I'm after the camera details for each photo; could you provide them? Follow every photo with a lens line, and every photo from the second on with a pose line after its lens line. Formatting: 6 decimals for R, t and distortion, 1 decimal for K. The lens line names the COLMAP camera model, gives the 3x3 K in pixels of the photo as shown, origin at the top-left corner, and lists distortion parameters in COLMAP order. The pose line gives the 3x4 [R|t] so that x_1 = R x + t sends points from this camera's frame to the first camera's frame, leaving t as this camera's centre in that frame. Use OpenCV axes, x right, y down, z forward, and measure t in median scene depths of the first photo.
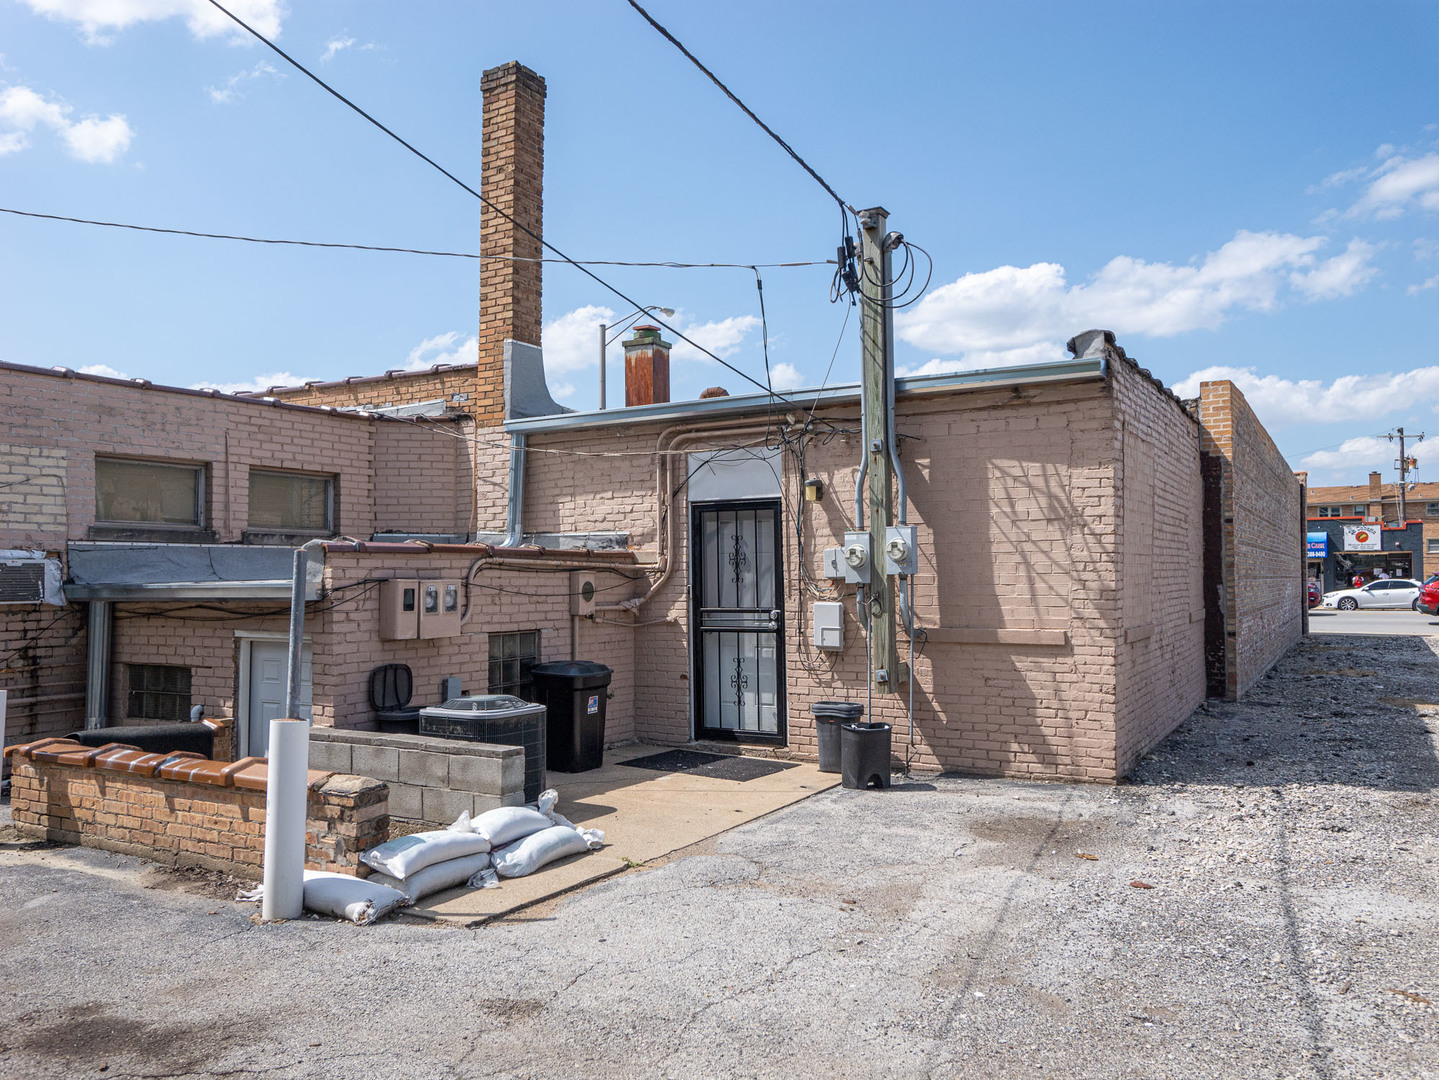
lens RADIAL K [[1147.9, 0, 722.2], [0, 1147.9, 536.0], [0, 0, 1]] dist [0.011136, 0.011725]
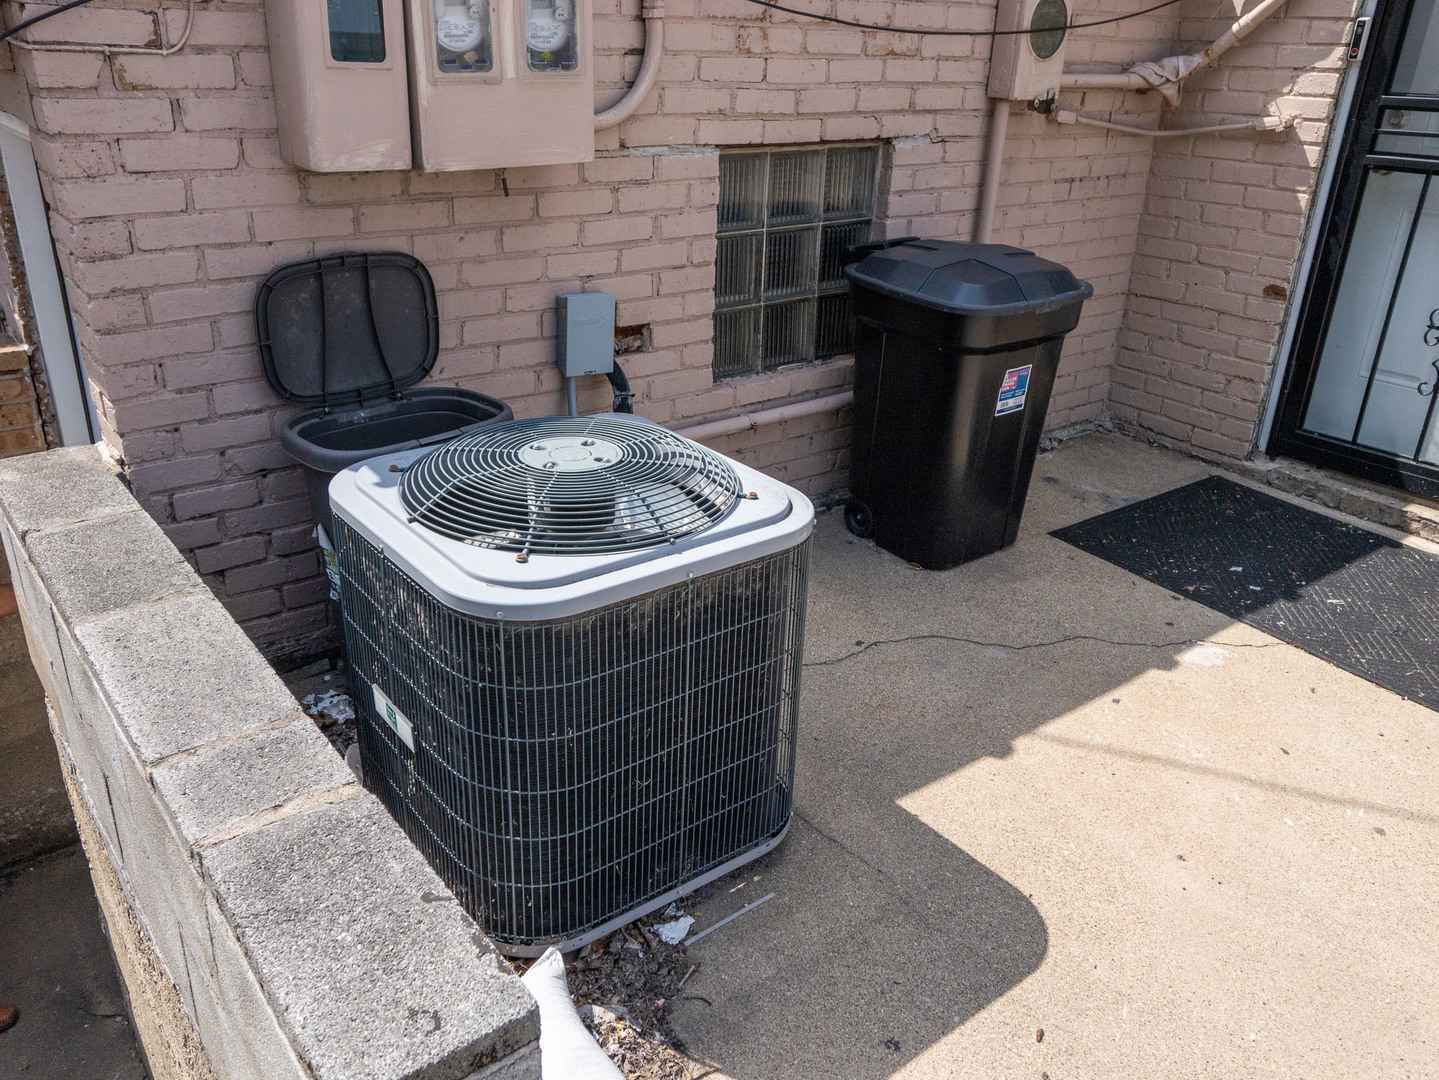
lens RADIAL K [[1147.9, 0, 714.2], [0, 1147.9, 543.6], [0, 0, 1]] dist [0.011136, 0.011725]
pose [[0.933848, 0.181757, -0.308044, -0.081617], [-0.026648, 0.894219, 0.446837, 0.037875], [0.356675, -0.409069, 0.839908, 0.657287]]
